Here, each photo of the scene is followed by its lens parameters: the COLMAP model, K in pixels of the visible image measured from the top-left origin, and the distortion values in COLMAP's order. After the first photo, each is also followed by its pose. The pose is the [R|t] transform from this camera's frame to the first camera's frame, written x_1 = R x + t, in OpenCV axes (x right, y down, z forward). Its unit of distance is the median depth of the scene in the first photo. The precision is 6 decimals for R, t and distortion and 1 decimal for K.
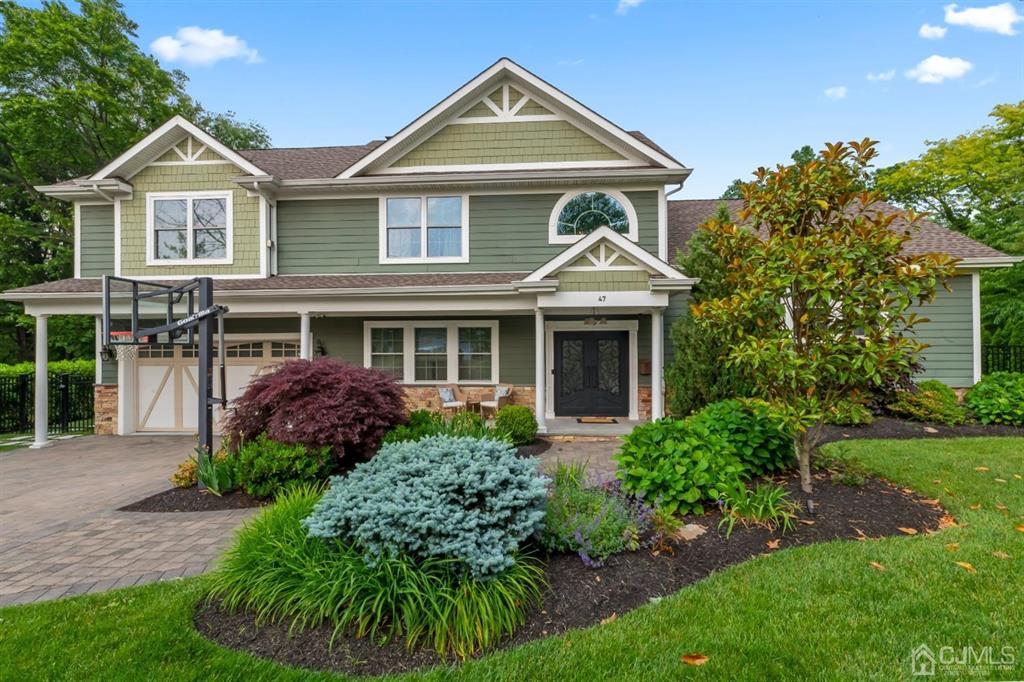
lens RADIAL K [[450.0, 0, 511.6], [0, 450.0, 335.1], [0, 0, 1]] dist [0.000955, -0.000005]
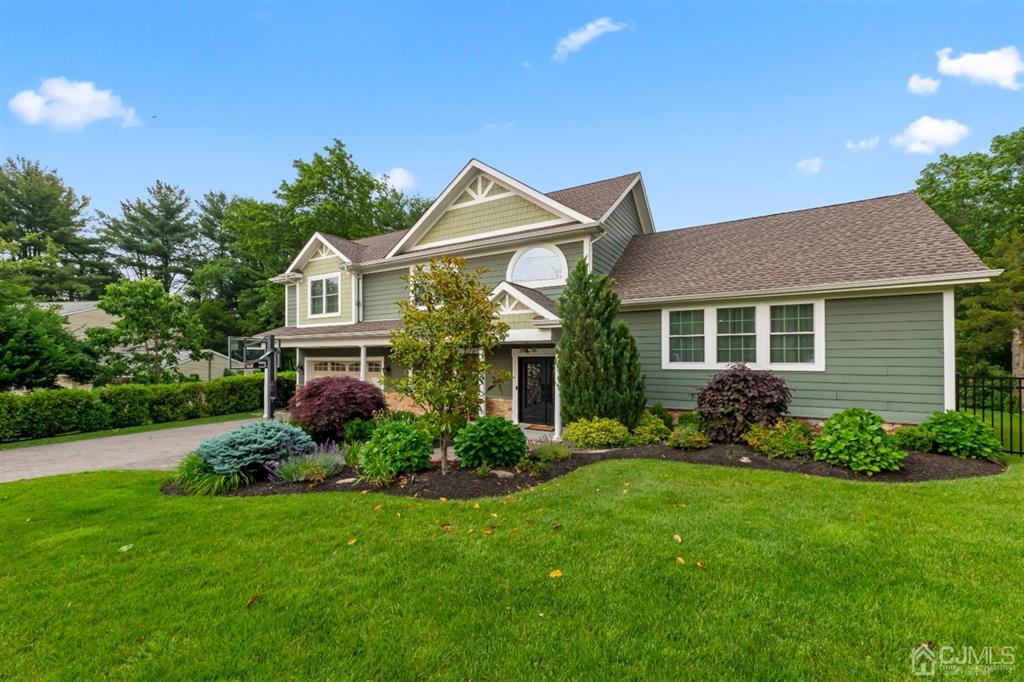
lens RADIAL K [[429.8, 0, 512.0], [0, 429.8, 341.0], [0, 0, 1]] dist [-0.000694, -0.000262]
pose [[0.879396, -0.013223, -0.475907, 0.691197], [0.011194, 0.999912, -0.007099, -0.046503], [0.475959, 0.000915, 0.879467, -0.097432]]
